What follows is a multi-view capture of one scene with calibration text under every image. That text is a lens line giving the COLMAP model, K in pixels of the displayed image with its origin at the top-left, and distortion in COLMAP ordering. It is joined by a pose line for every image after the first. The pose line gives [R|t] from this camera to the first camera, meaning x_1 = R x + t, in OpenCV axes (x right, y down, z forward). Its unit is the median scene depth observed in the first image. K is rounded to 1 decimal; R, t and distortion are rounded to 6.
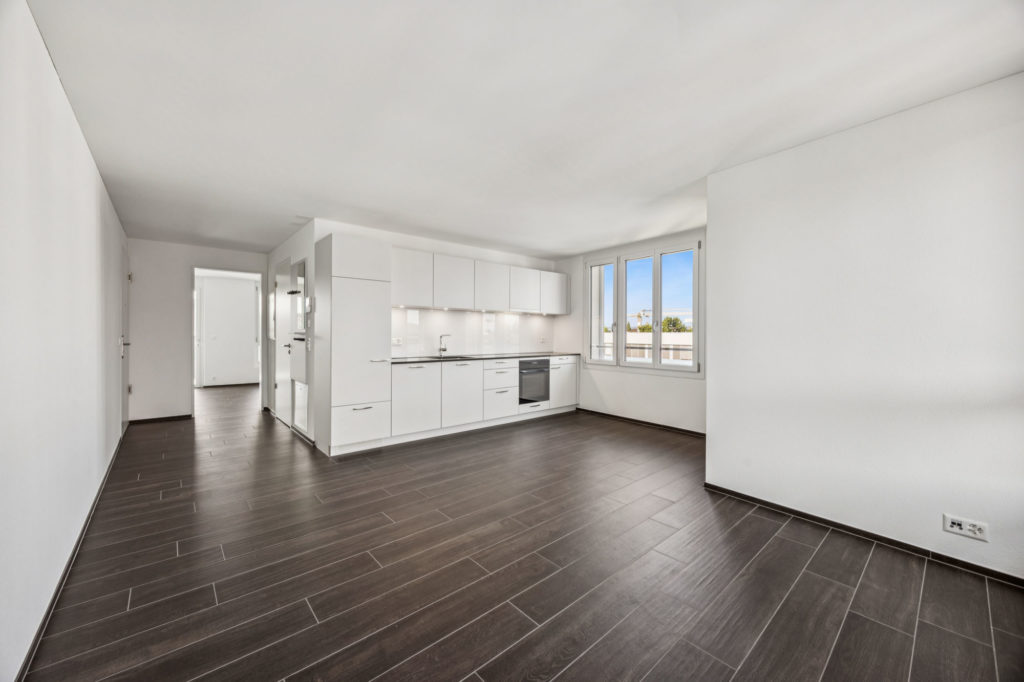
lens RADIAL K [[389.1, 0, 513.6], [0, 389.1, 330.5], [0, 0, 1]] dist [-0.000130, -0.000027]
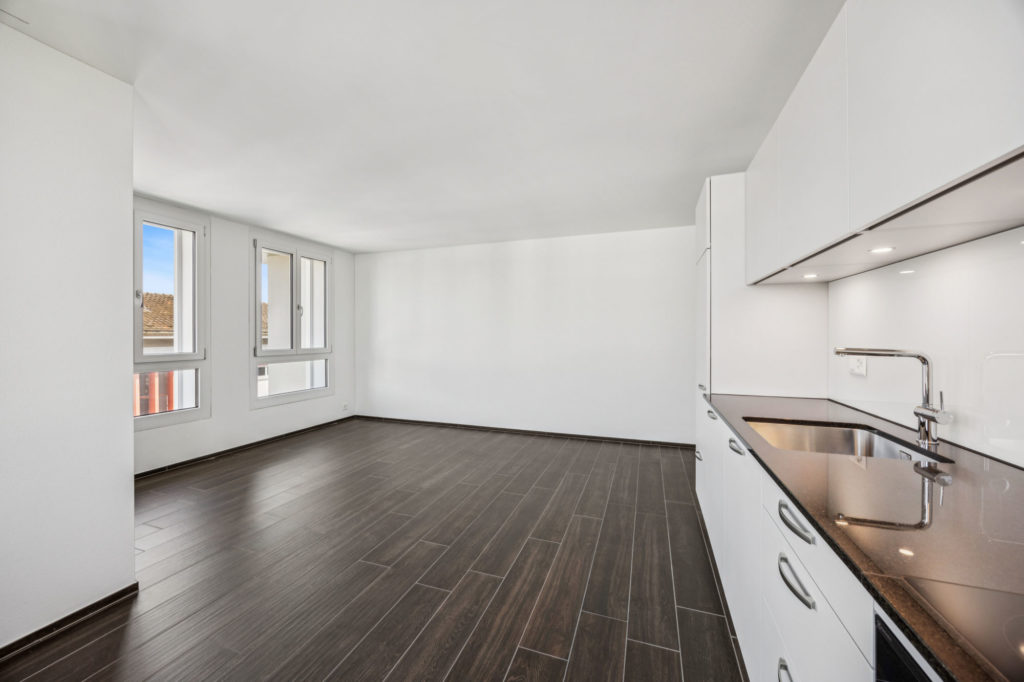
lens RADIAL K [[389.1, 0, 513.6], [0, 389.1, 330.5], [0, 0, 1]] dist [-0.000130, -0.000027]
pose [[-0.874187, -0.008889, -0.485508, 0.296185], [0.001777, 0.999767, -0.021504, 0.000133], [0.485586, -0.019662, -0.873968, 2.043310]]
